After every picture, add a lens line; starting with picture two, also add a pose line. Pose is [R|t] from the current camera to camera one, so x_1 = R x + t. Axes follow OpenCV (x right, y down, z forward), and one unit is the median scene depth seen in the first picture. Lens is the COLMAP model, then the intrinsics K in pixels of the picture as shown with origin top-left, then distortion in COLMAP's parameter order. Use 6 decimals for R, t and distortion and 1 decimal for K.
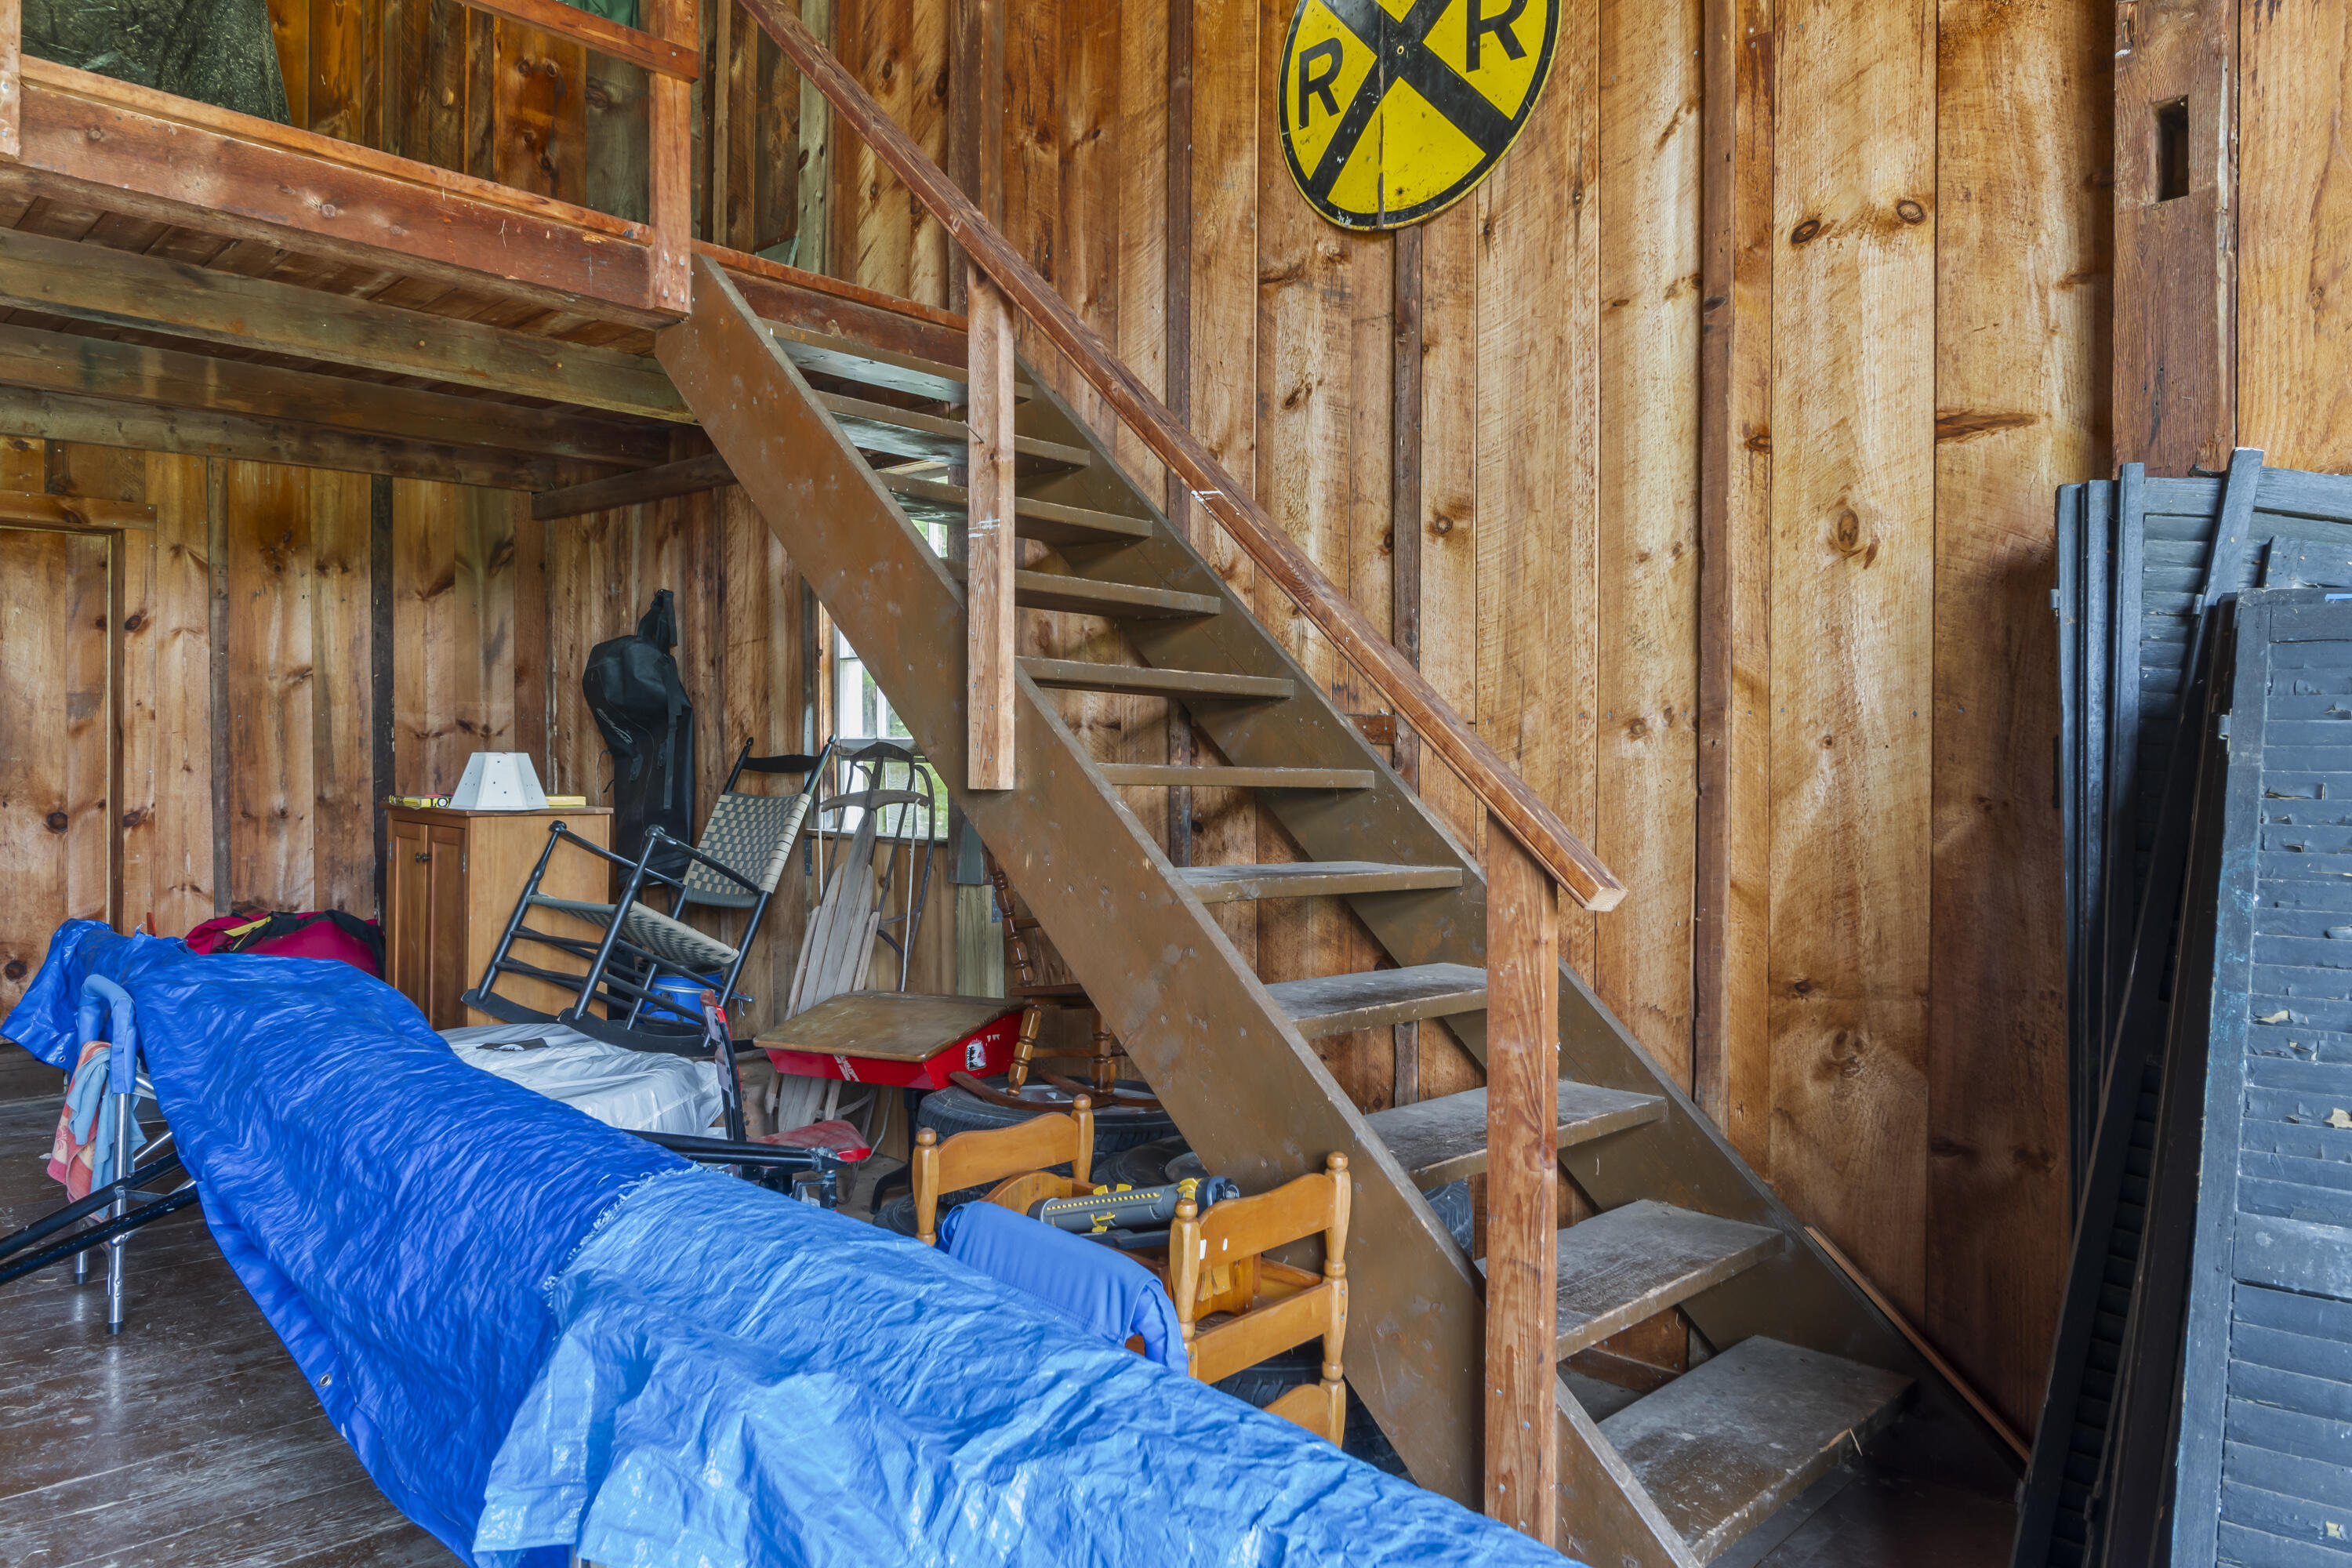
lens RADIAL K [[1567.2, 0, 1179.5], [0, 1567.2, 768.2], [0, 0, 1]] dist [-0.002991, -0.001244]
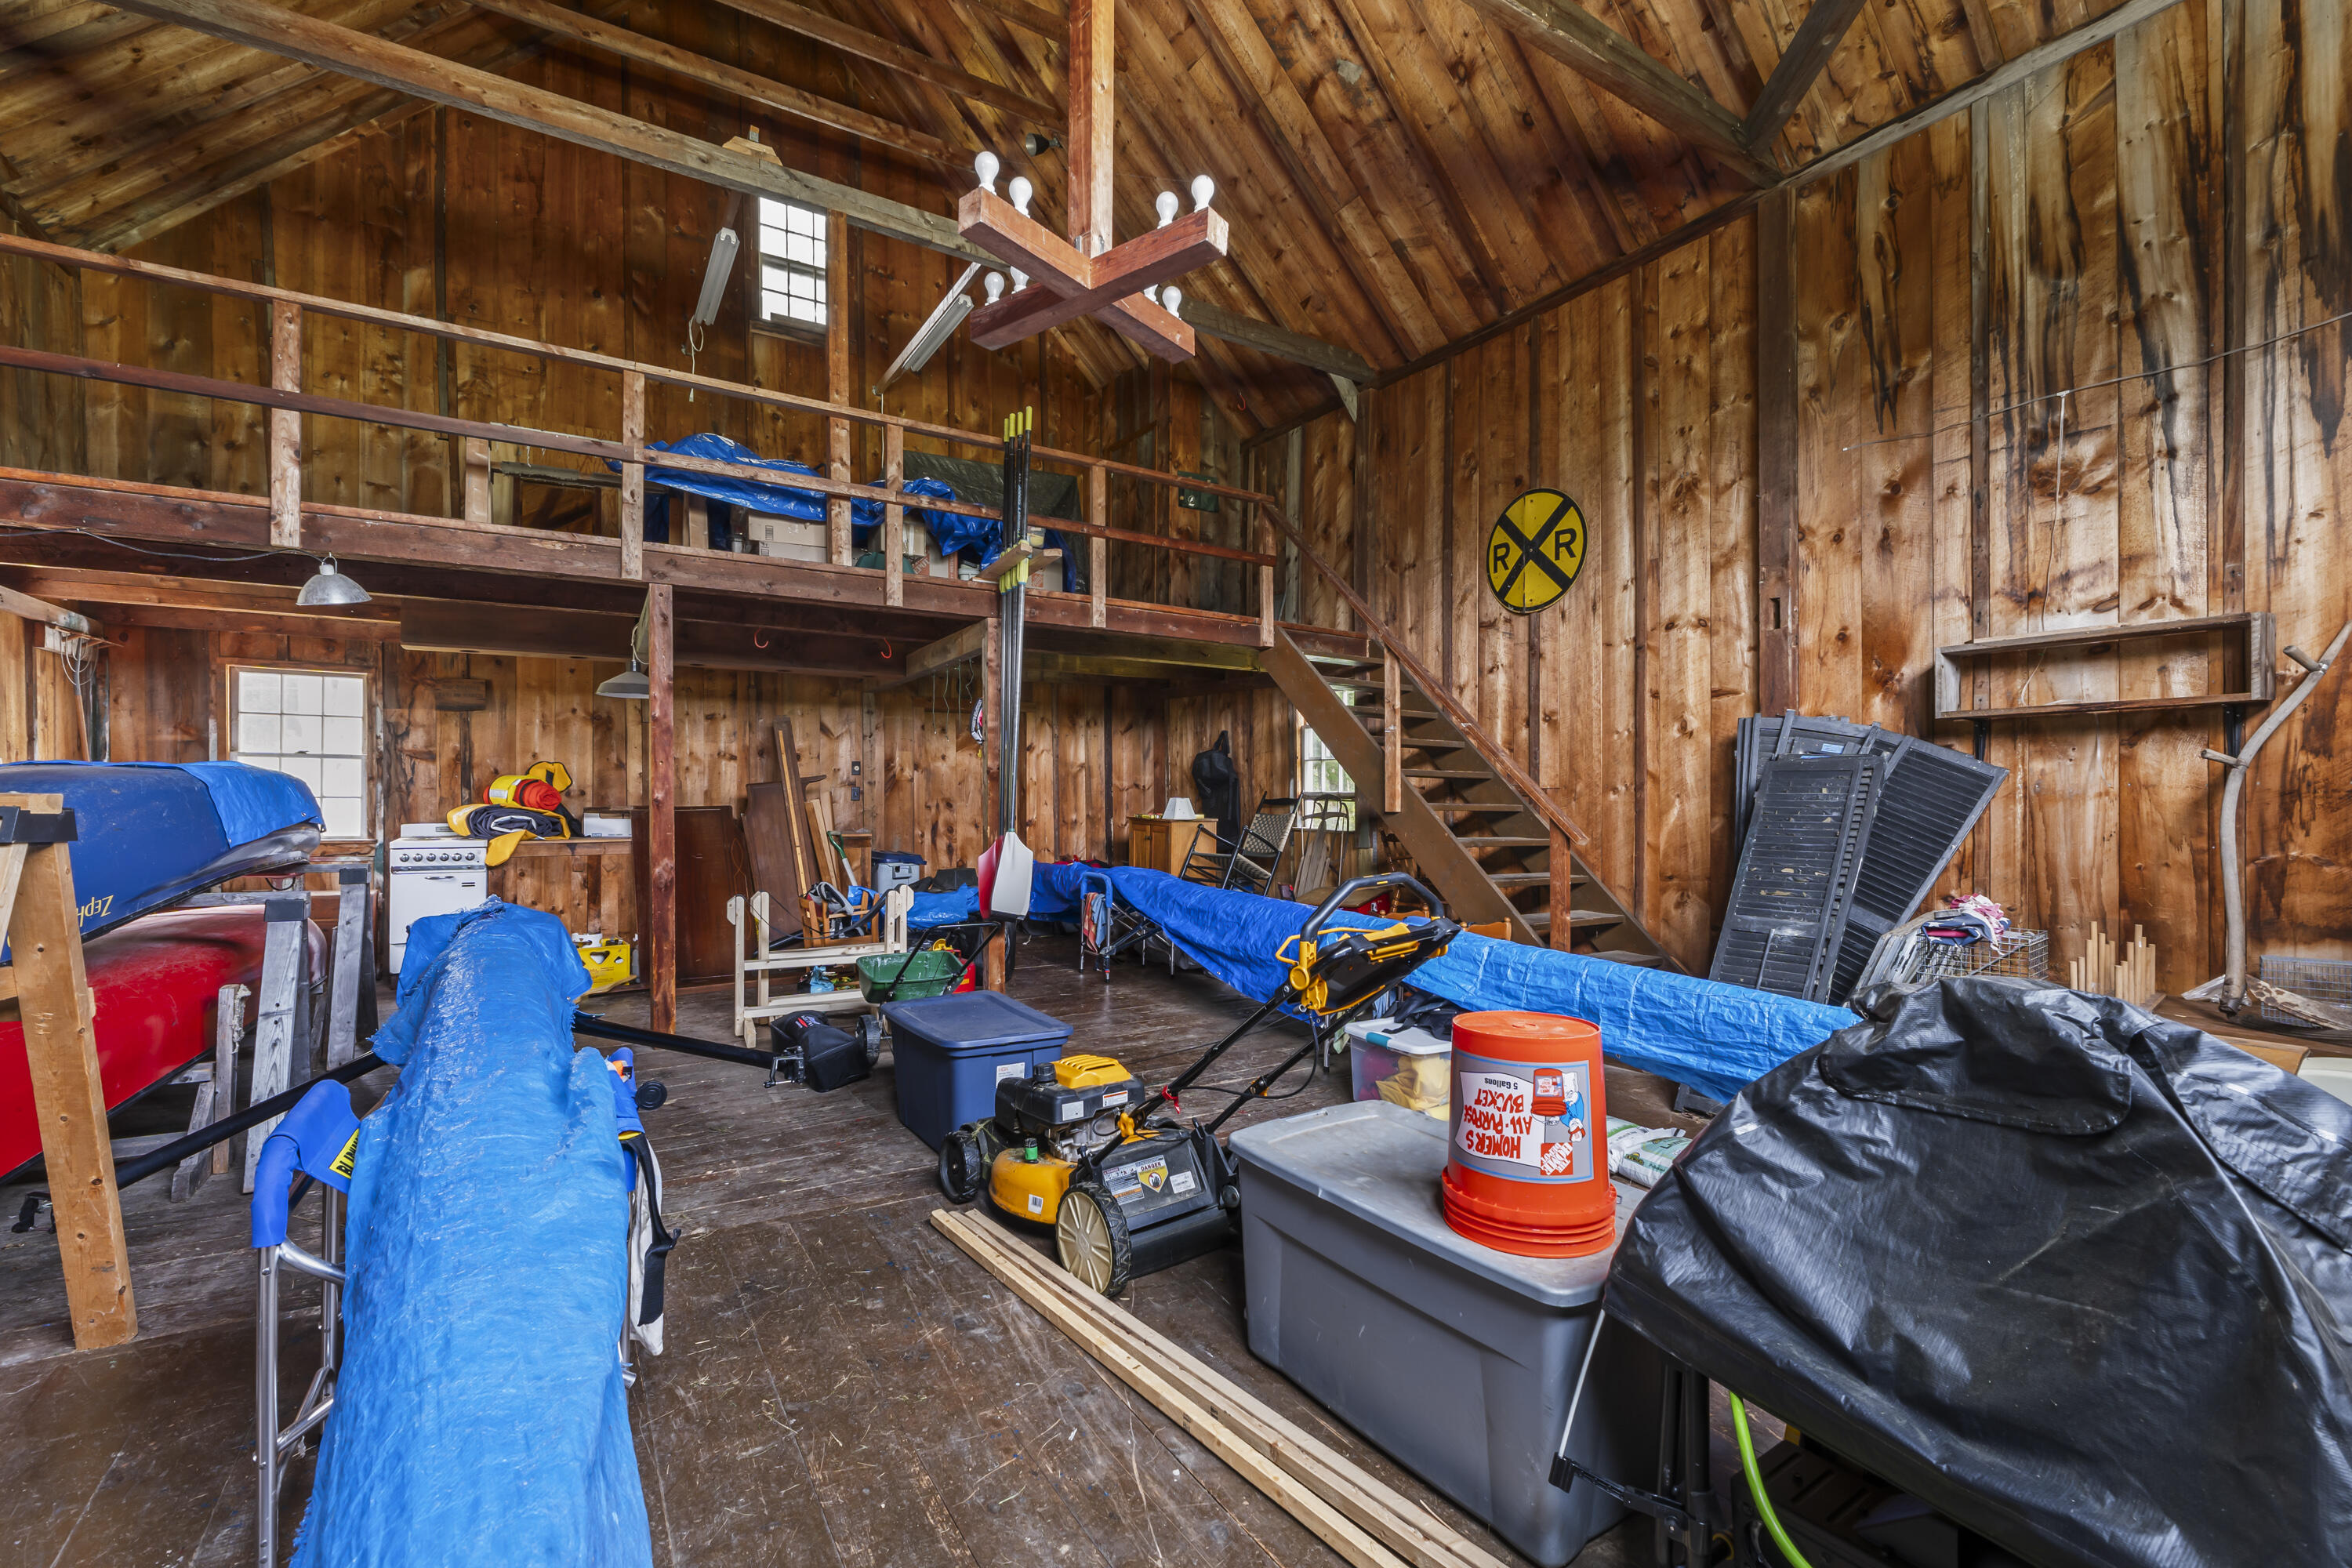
lens RADIAL K [[997.8, 0, 1176.8], [0, 997.8, 795.9], [0, 0, 1]] dist [-0.007887, -0.000193]
pose [[0.972669, -0.004550, -0.232153, -0.062960], [0.004099, 0.999989, -0.002423, -0.012785], [0.232161, 0.001405, 0.972676, -0.863919]]
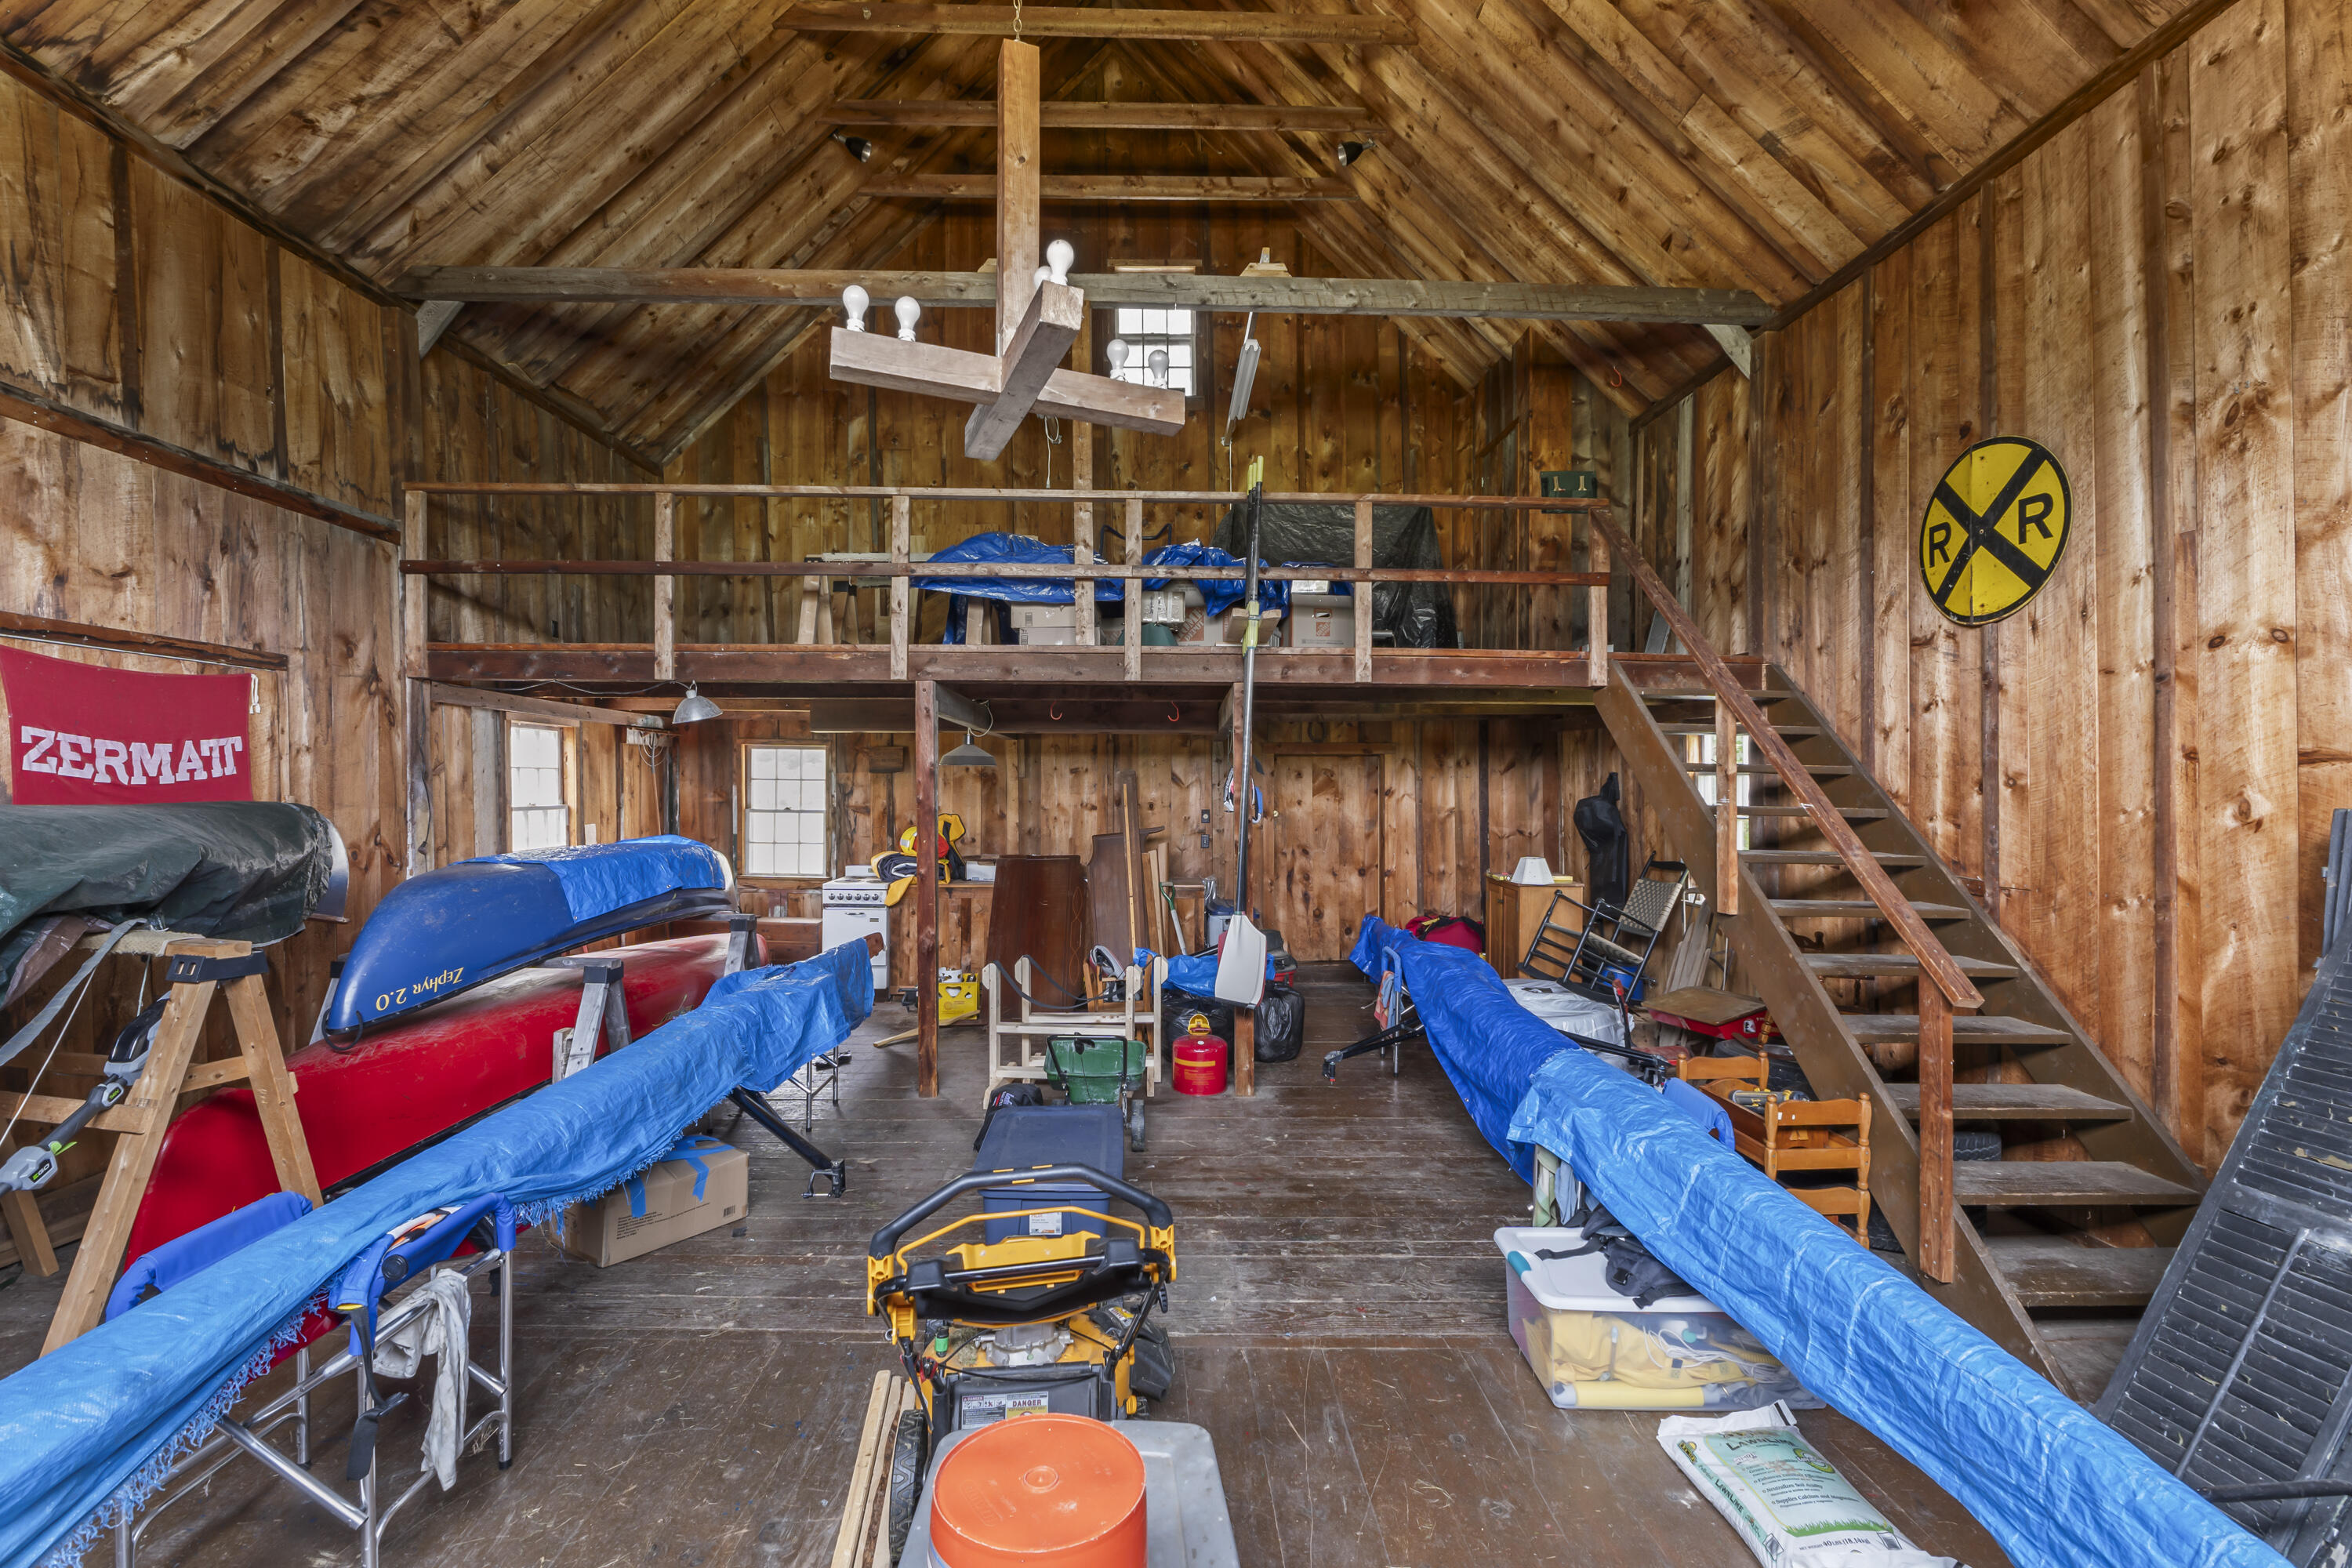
lens RADIAL K [[1001.6, 0, 1168.6], [0, 1001.6, 785.1], [0, 0, 1]] dist [-0.005476, -0.000228]
pose [[0.713024, -0.008485, -0.701088, 0.272623], [-0.000252, 0.999924, -0.012358, -0.130499], [0.701140, 0.008988, 0.712967, -0.530427]]
